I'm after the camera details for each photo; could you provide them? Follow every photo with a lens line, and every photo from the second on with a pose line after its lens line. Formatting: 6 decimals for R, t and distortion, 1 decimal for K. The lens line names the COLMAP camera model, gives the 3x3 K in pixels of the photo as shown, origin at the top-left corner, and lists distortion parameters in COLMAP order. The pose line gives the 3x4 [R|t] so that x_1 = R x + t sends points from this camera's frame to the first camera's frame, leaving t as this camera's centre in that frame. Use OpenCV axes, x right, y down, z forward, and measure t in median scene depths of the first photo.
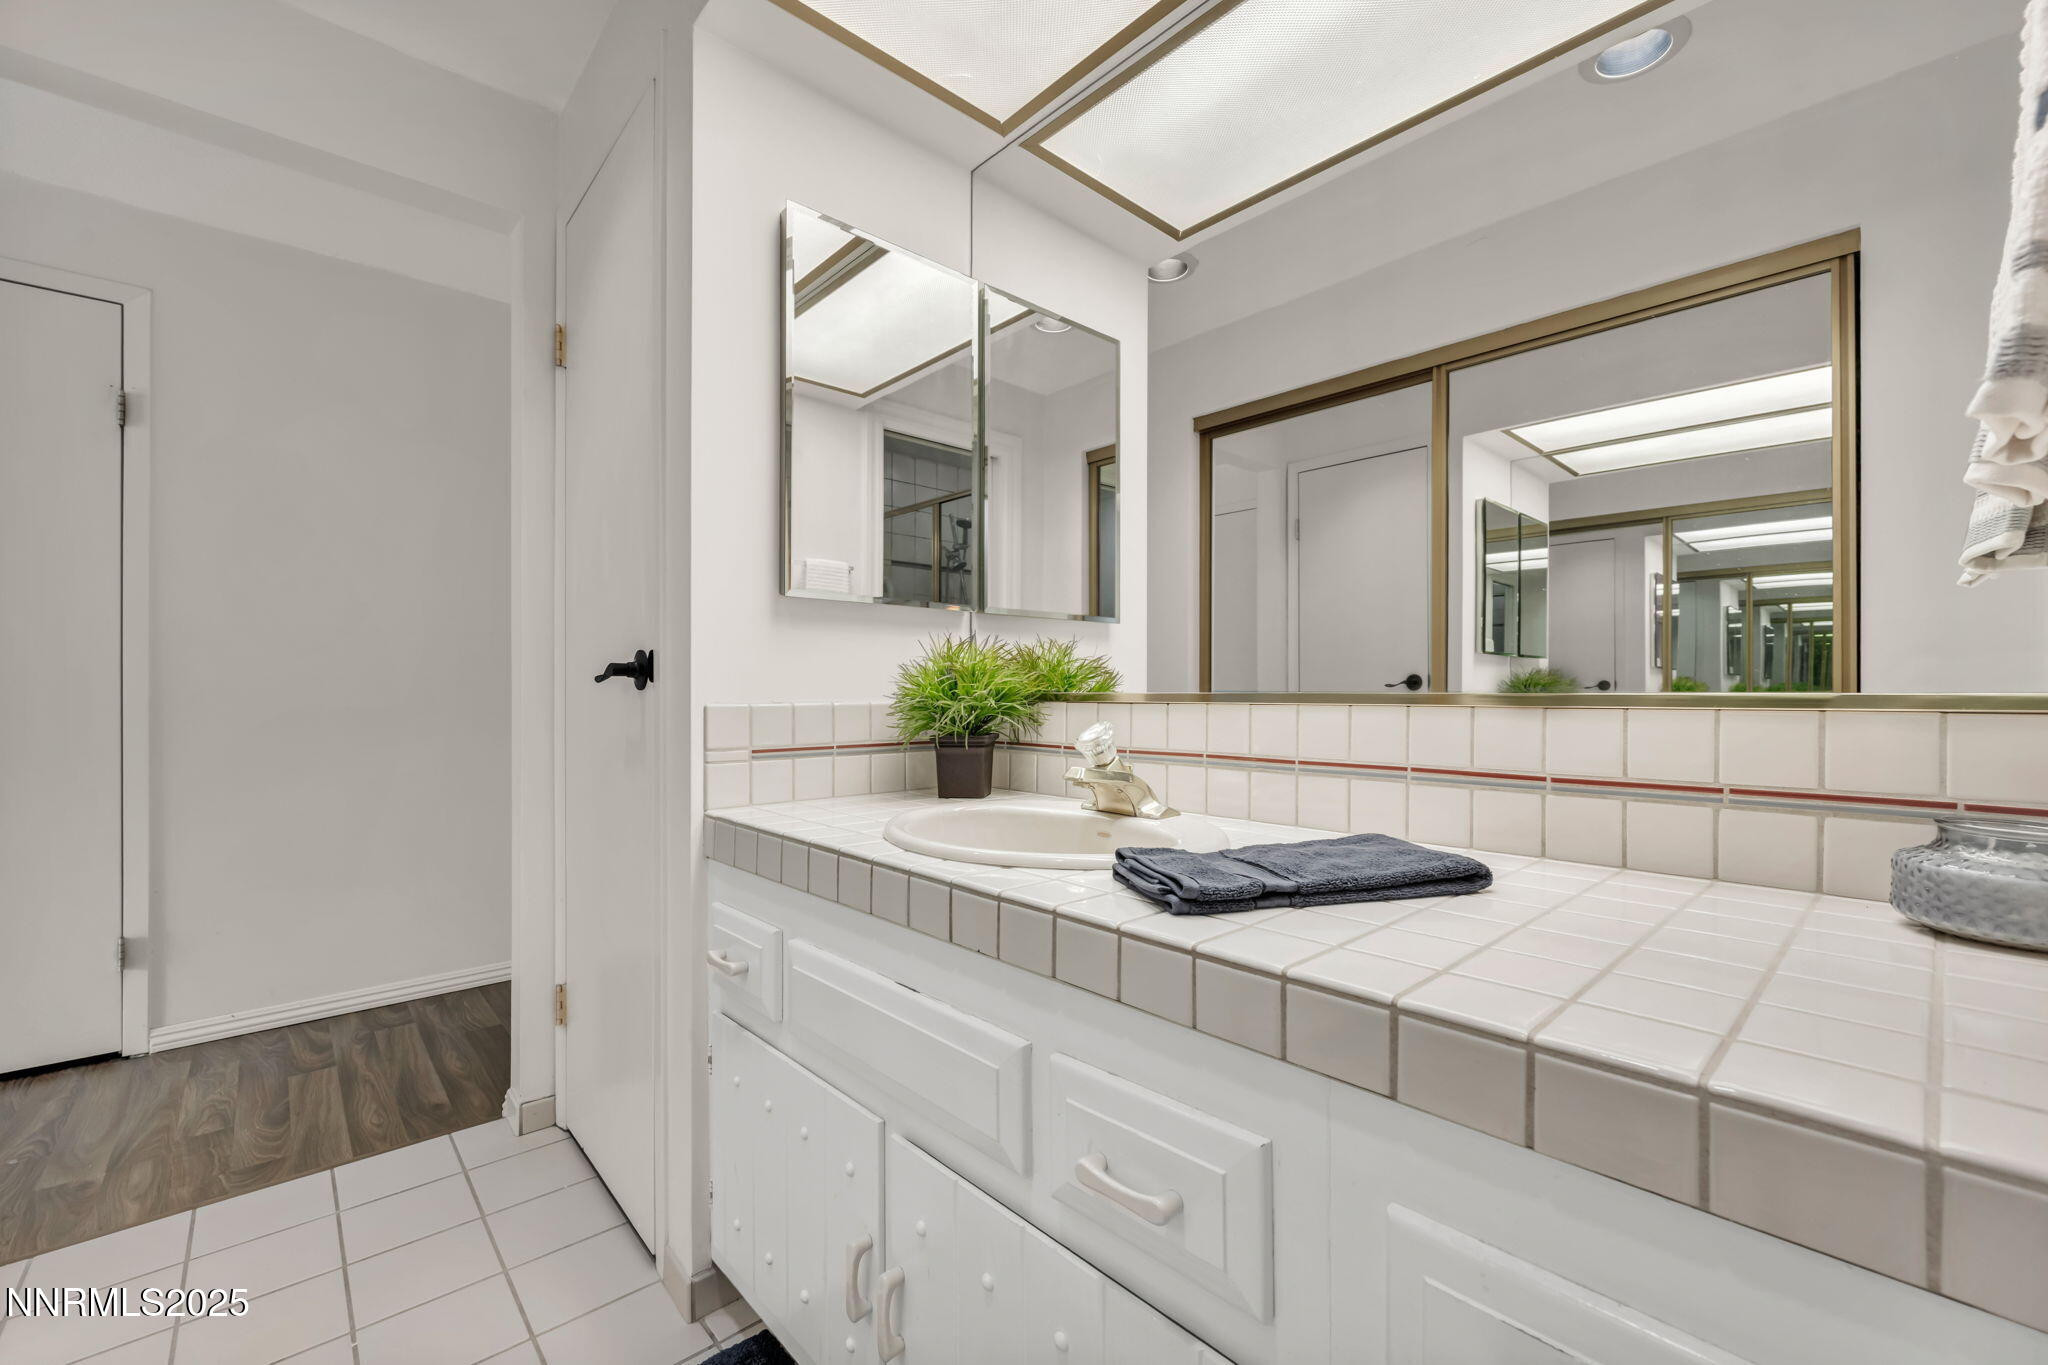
lens RADIAL K [[808.7, 0, 1028.5], [0, 808.7, 692.9], [0, 0, 1]] dist [-0.001563, -0.000305]
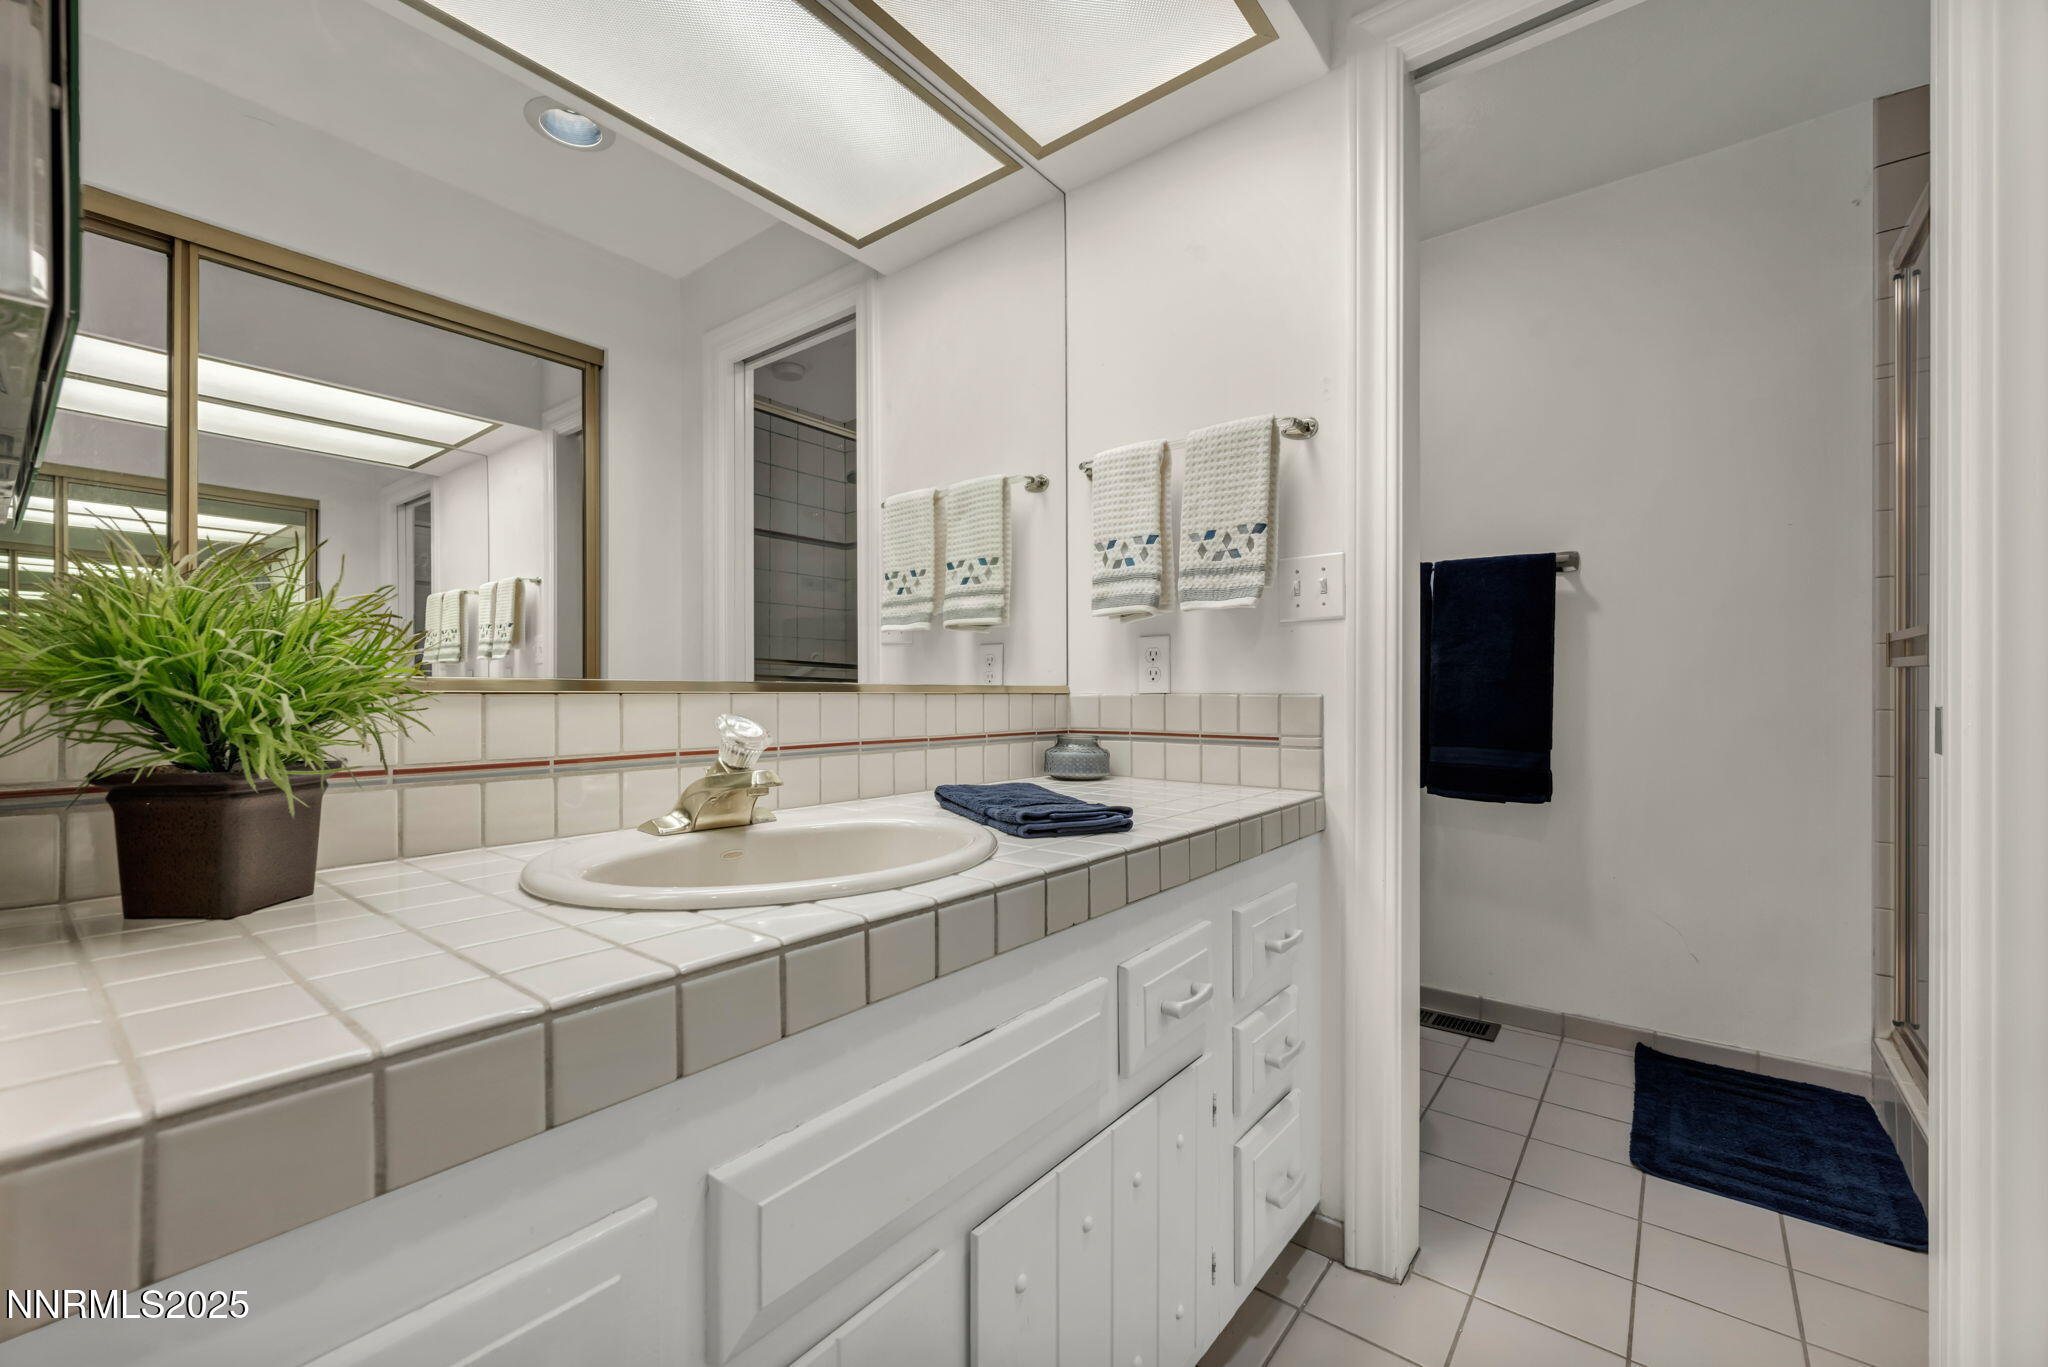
lens RADIAL K [[789.1, 0, 1019.5], [0, 789.1, 691.2], [0, 0, 1]] dist [-0.009247, -0.000140]
pose [[-0.113303, -0.003924, 0.993553, -0.725116], [-0.008597, 0.999959, 0.002969, 0.004903], [-0.993523, -0.008205, -0.113332, 0.784518]]
